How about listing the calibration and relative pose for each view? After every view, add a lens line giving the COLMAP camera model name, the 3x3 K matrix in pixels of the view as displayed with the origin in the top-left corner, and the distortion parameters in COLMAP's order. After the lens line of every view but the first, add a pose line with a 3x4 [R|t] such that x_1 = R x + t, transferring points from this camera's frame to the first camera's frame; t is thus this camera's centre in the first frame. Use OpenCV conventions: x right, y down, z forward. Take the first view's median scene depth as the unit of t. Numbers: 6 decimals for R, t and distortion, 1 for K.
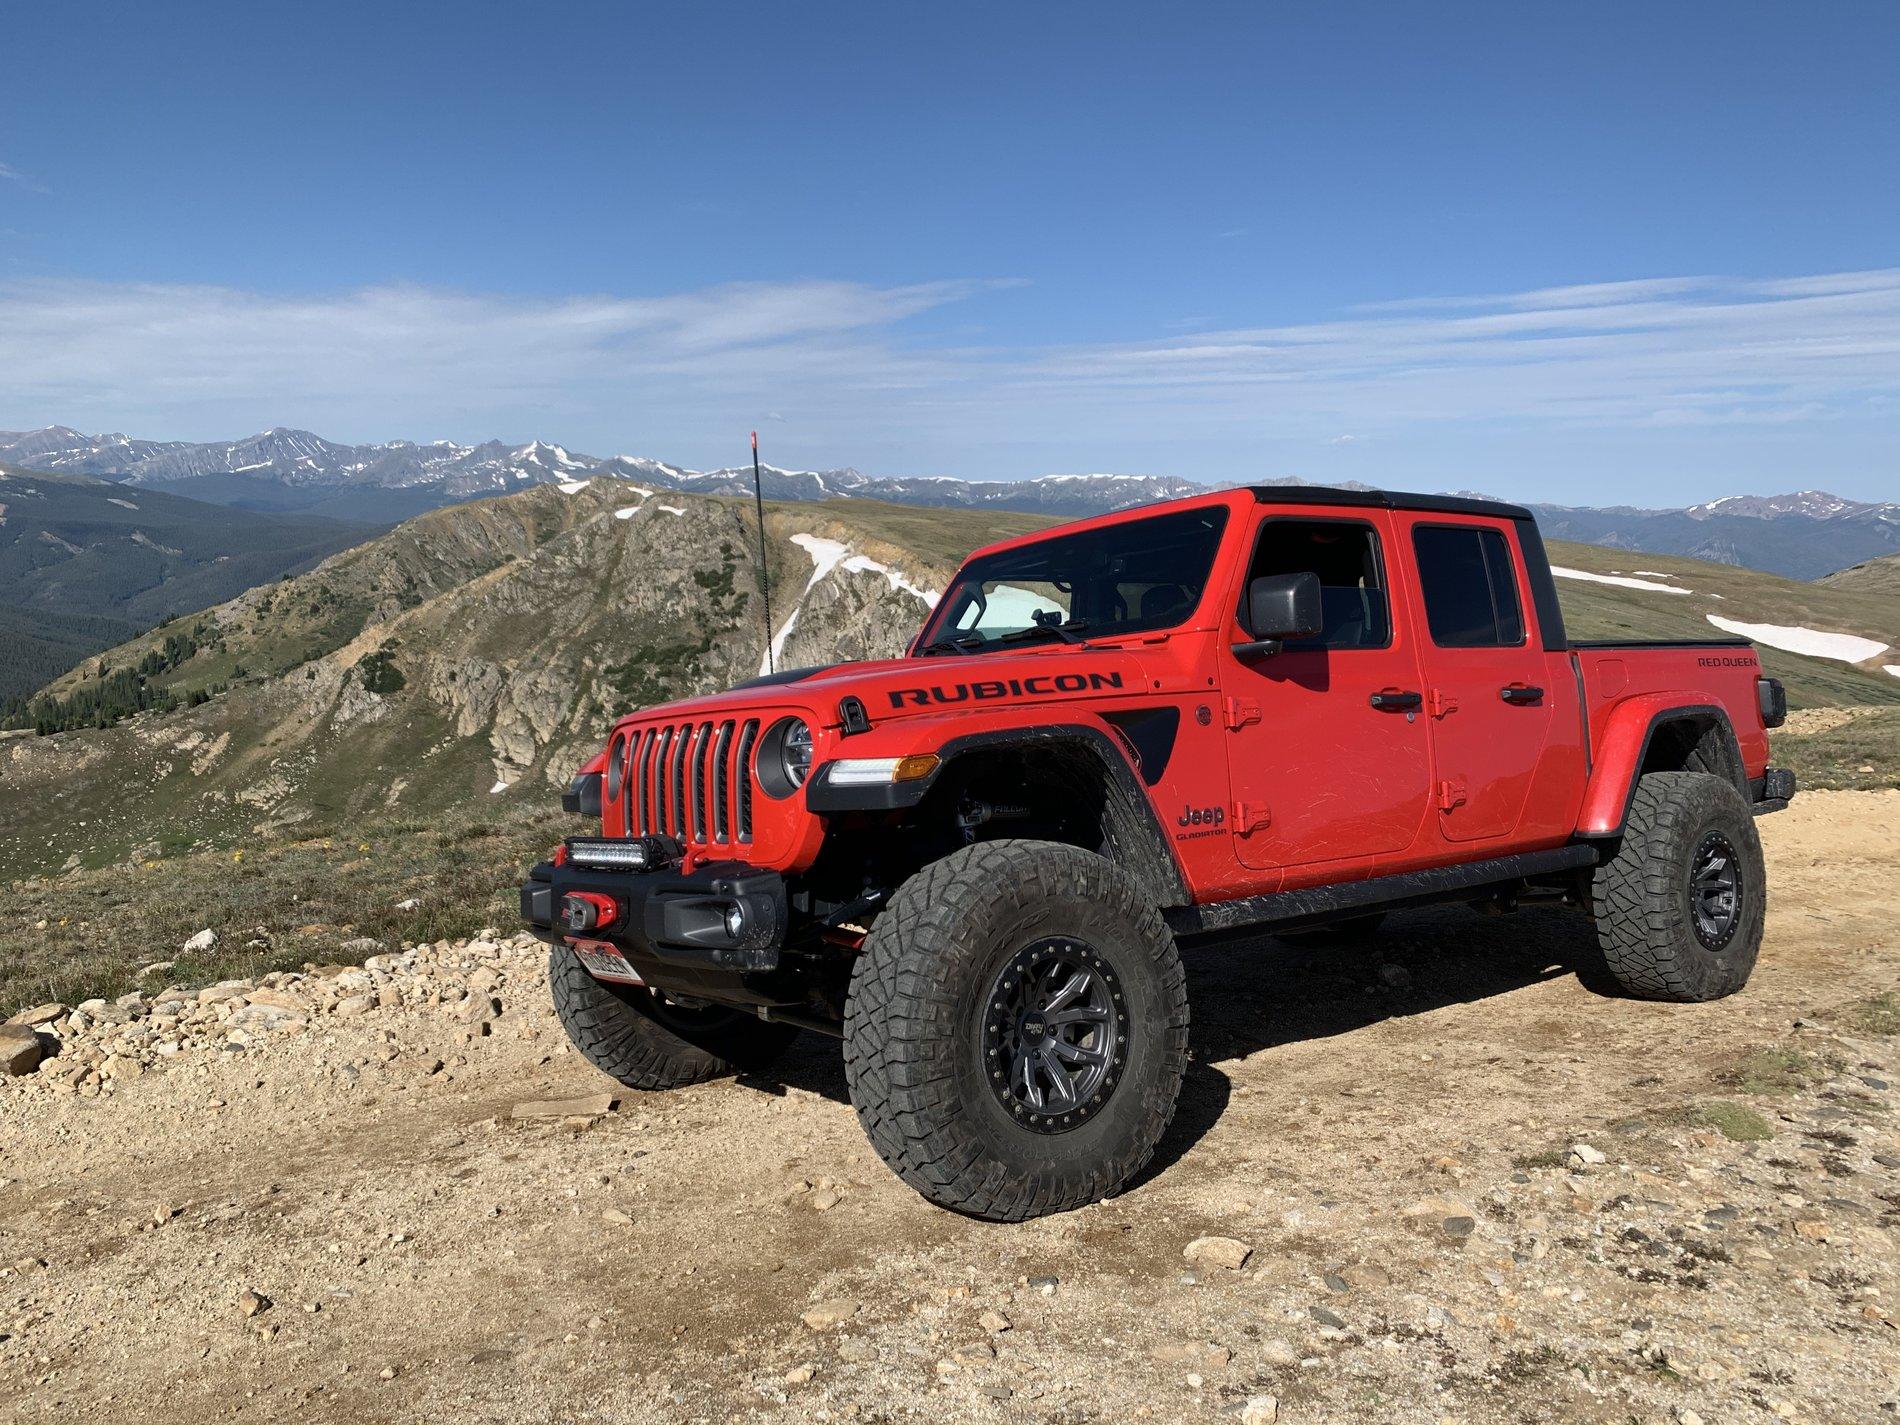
lens RADIAL K [[1443.6, 0, 976.9], [0, 1443.6, 702.6], [0, 0, 1]] dist [-0.013251, 0.031121]
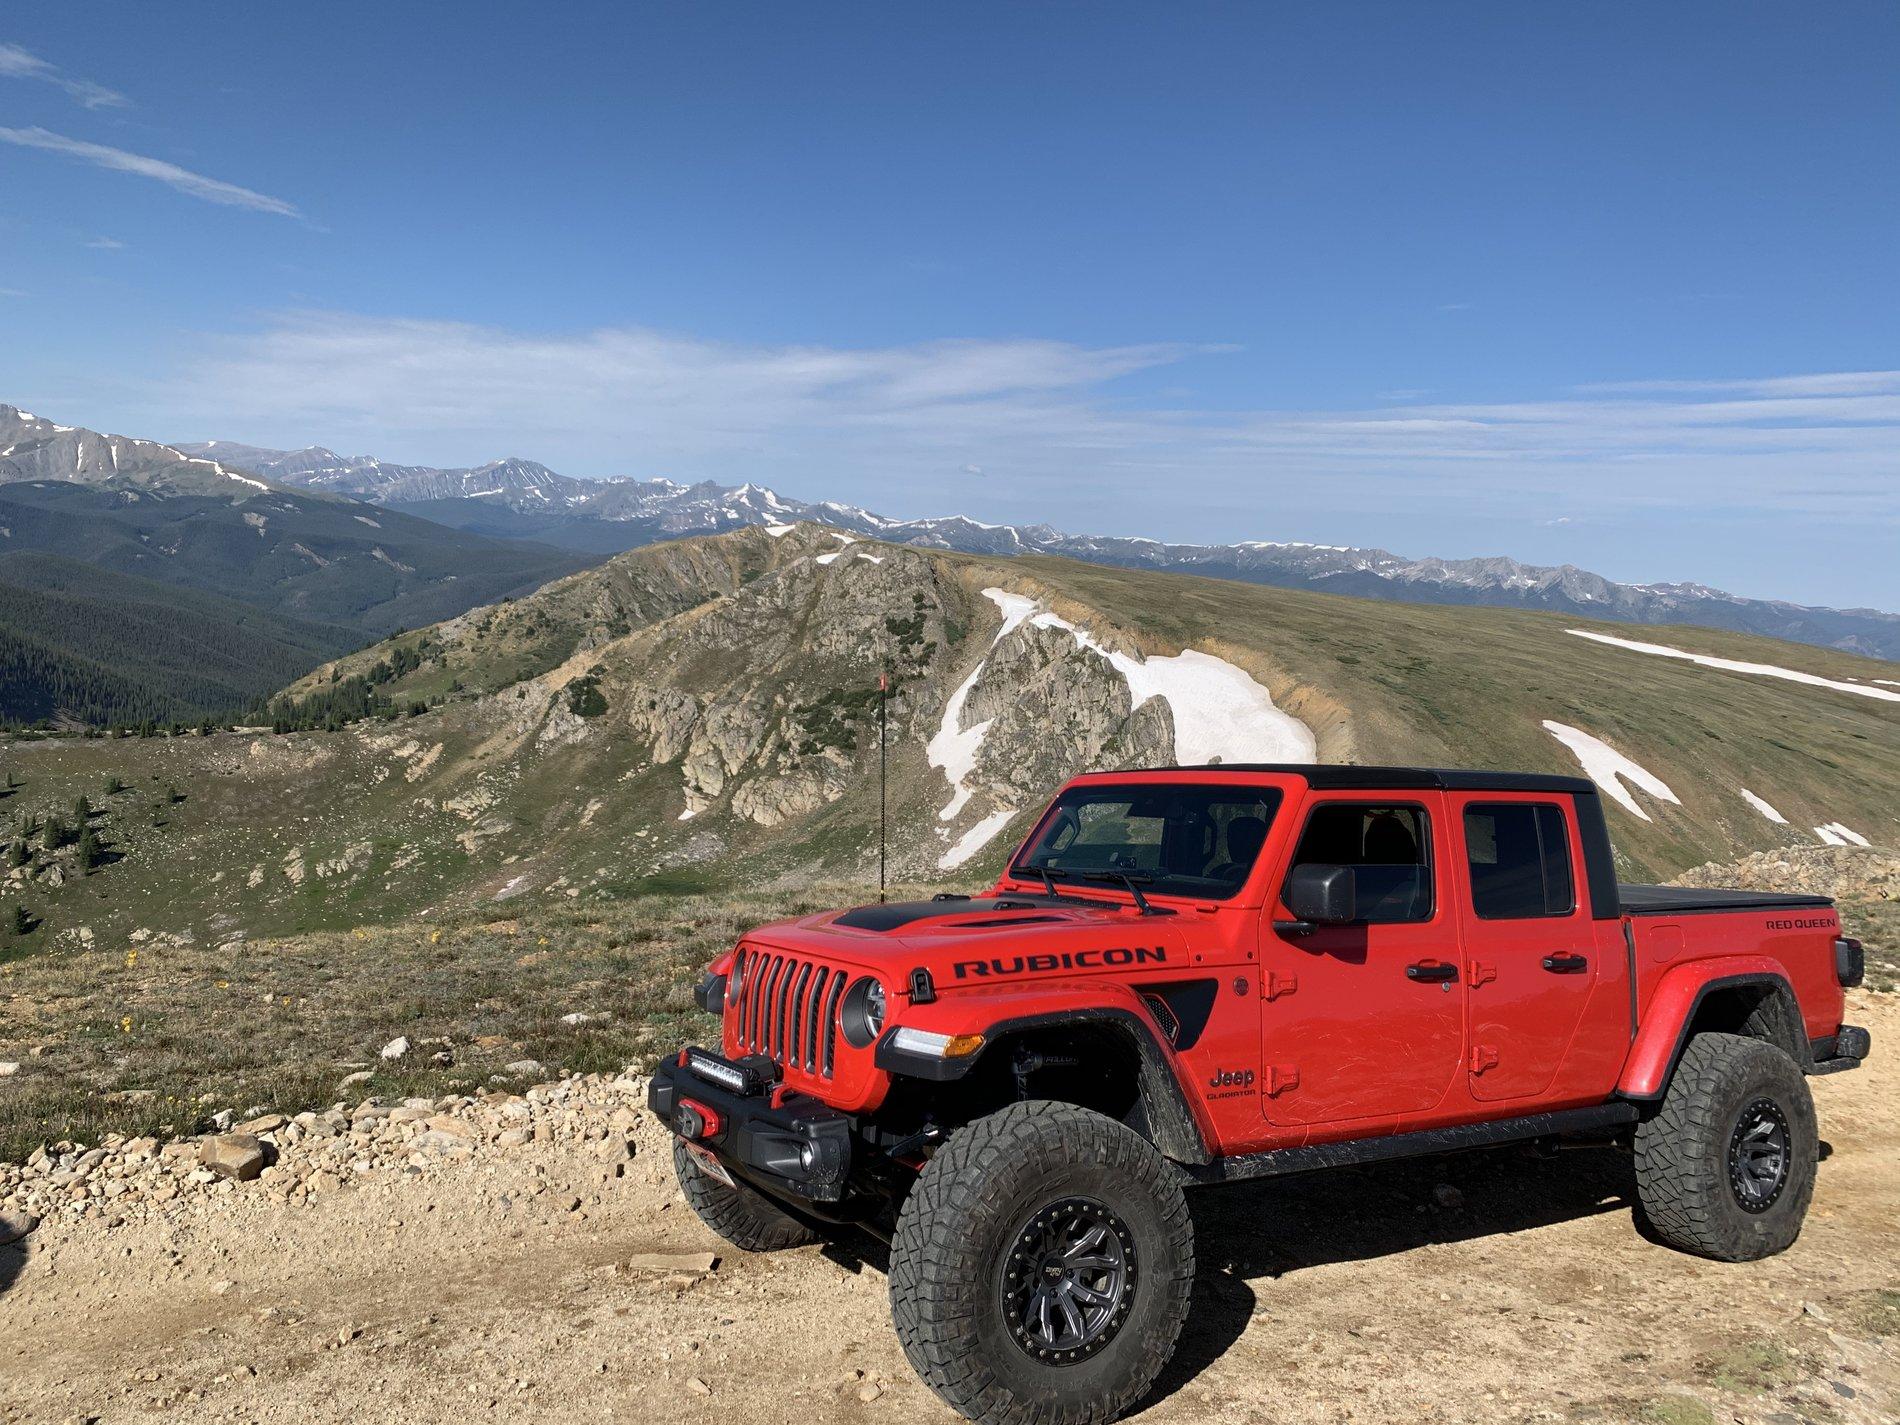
lens RADIAL K [[1448.5, 0, 991.9], [0, 1448.5, 704.7], [0, 0, 1]] dist [0.003380, -0.001550]
pose [[0.990411, 0.070524, -0.118799, 0.061999], [-0.074702, 0.996721, -0.031083, -0.122132], [0.116217, 0.039659, 0.992432, -0.125025]]
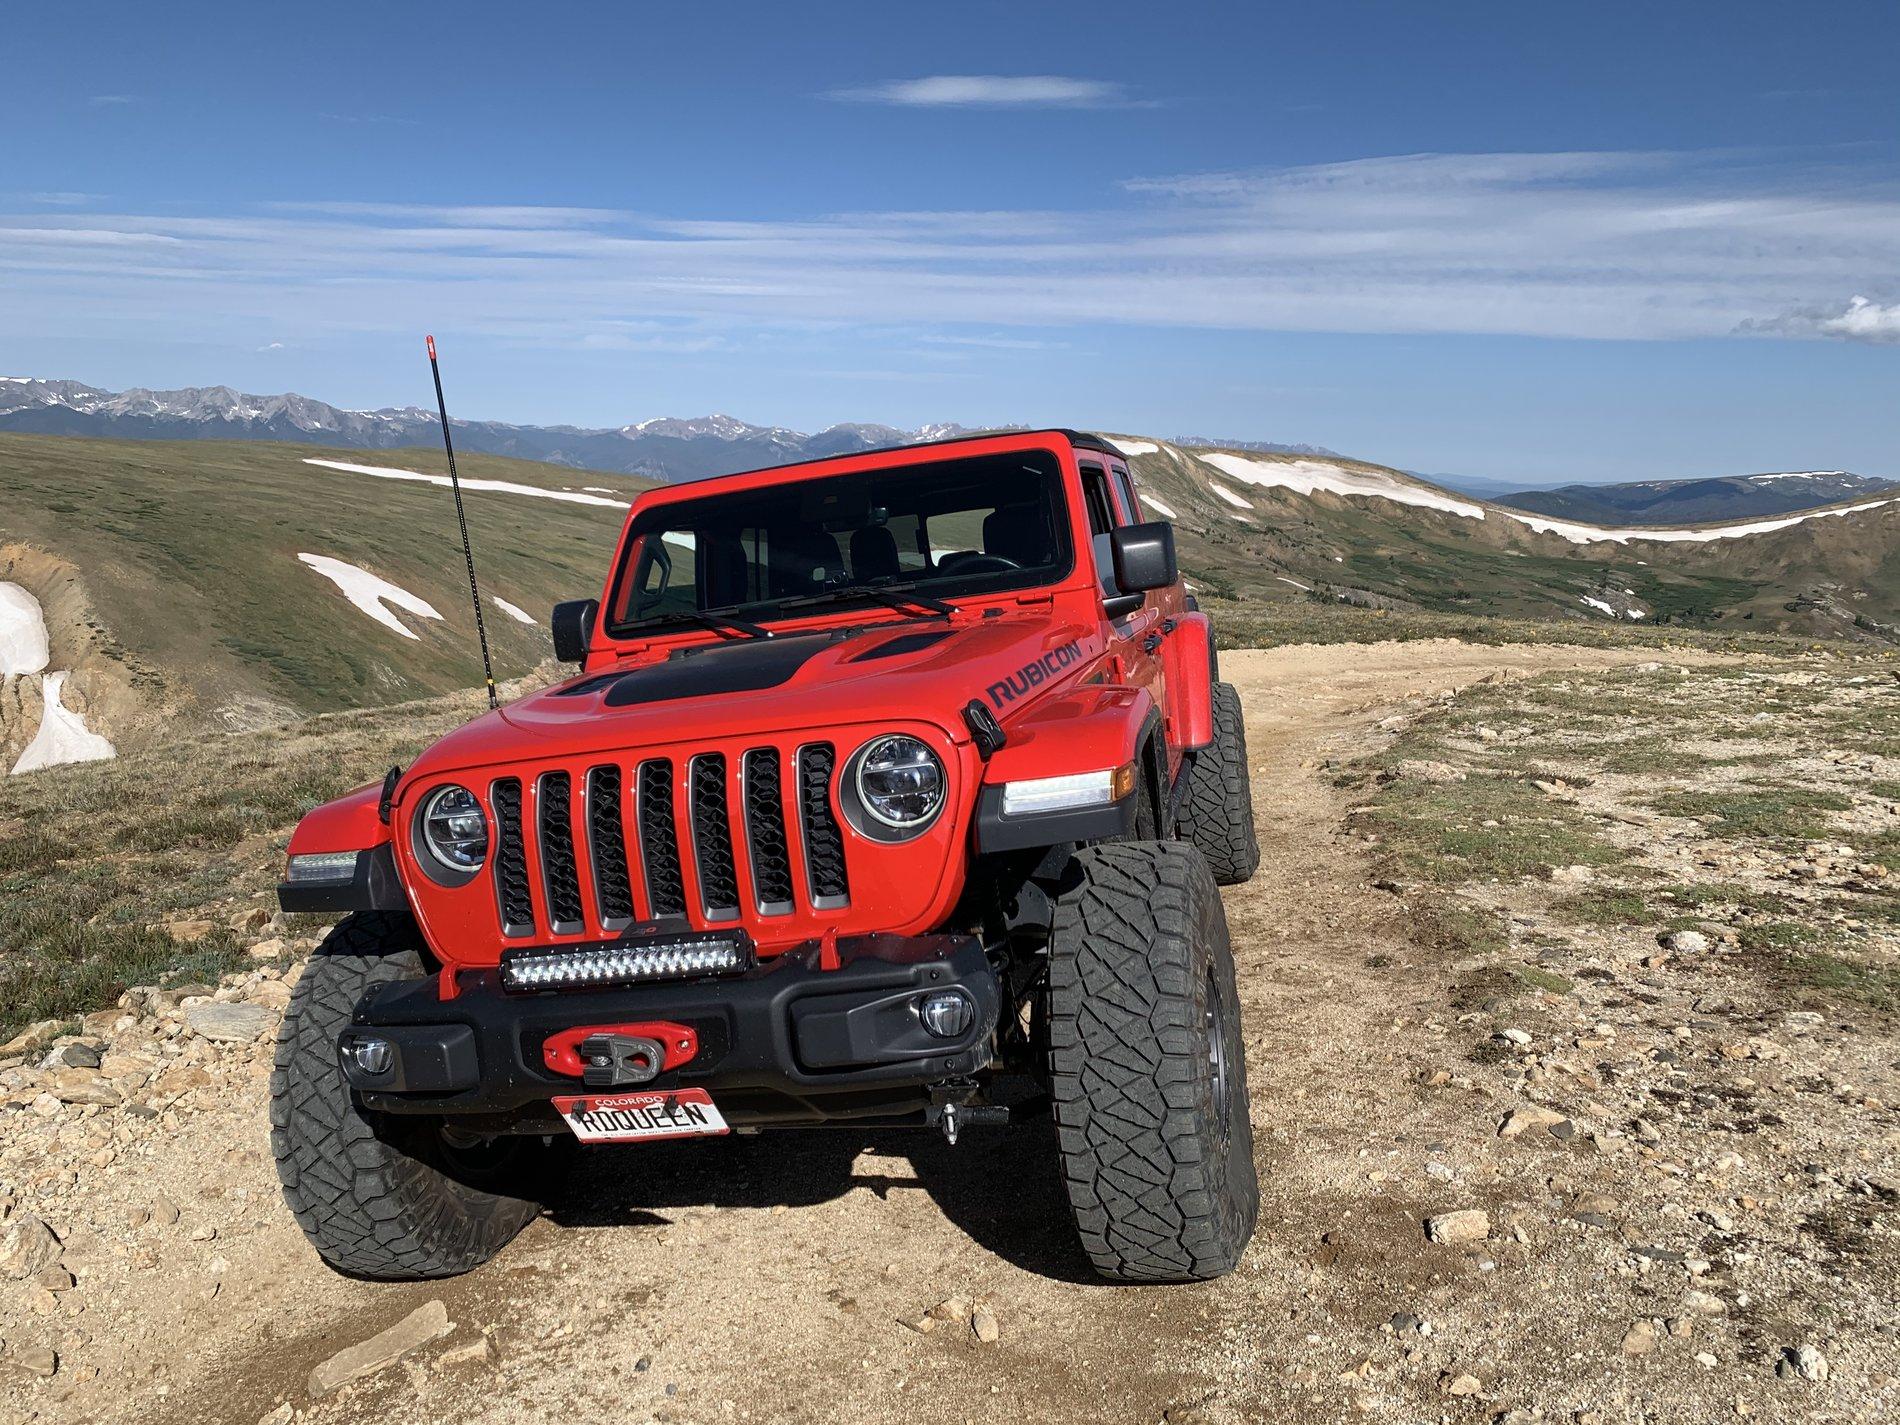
lens RADIAL K [[1428.9, 0, 943.2], [0, 1428.9, 712.0], [0, 0, 1]] dist [-0.003379, -0.001889]
pose [[0.778343, -0.105901, 0.618843, -0.371703], [0.065715, 0.993999, 0.087447, -0.041249], [-0.624390, -0.027396, 0.780632, 0.264253]]
